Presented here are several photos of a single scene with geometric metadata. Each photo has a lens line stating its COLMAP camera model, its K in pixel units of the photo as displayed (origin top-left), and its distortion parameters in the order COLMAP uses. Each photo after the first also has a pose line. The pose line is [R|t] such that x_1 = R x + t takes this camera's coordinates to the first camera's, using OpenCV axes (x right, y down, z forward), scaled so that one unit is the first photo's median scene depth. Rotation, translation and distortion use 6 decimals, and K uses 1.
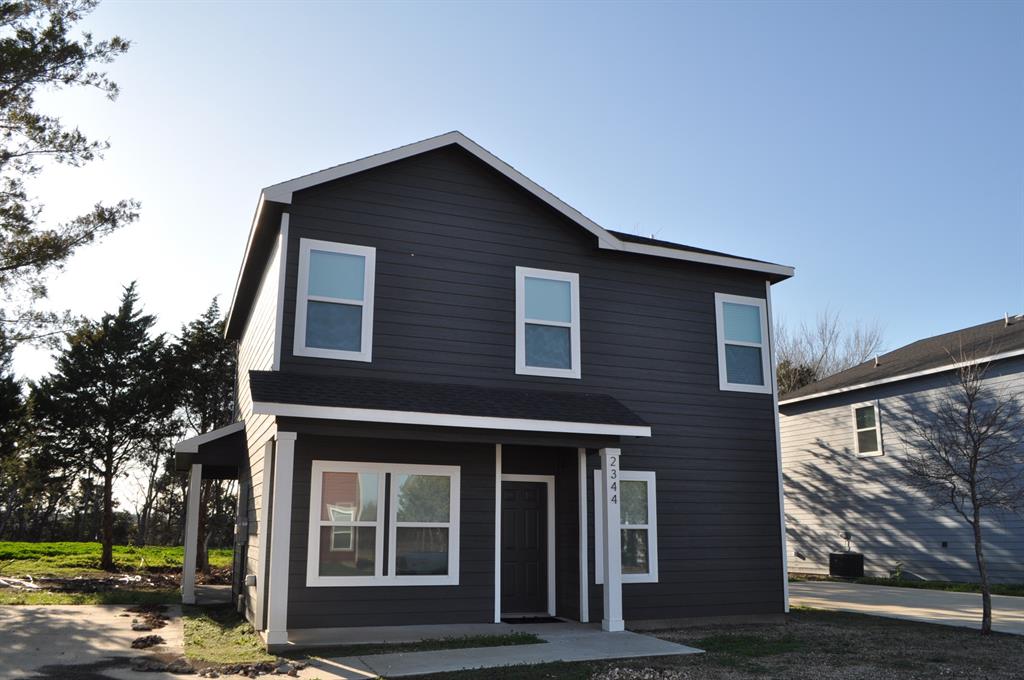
lens RADIAL K [[807.4, 0, 513.3], [0, 807.4, 356.4], [0, 0, 1]] dist [-0.078285, 0.008074]
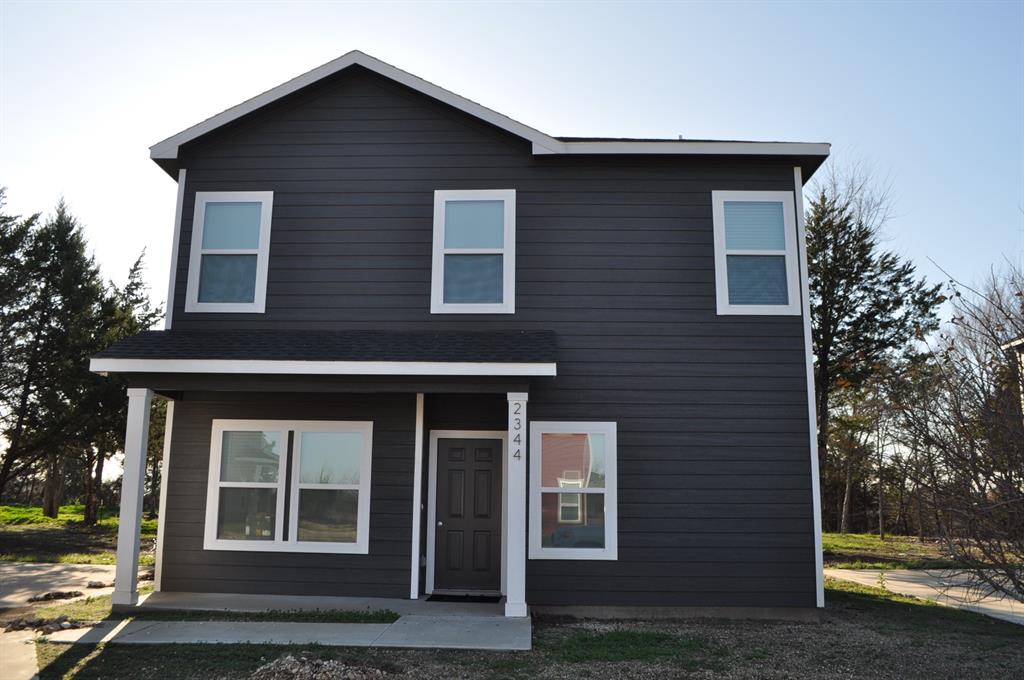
lens RADIAL K [[807.4, 0, 513.3], [0, 807.4, 356.4], [0, 0, 1]] dist [-0.078285, 0.008074]
pose [[0.917805, -0.066185, -0.391476, 0.425945], [0.076924, 0.996967, 0.011795, 0.065085], [0.389509, -0.040940, 0.920113, 0.241156]]
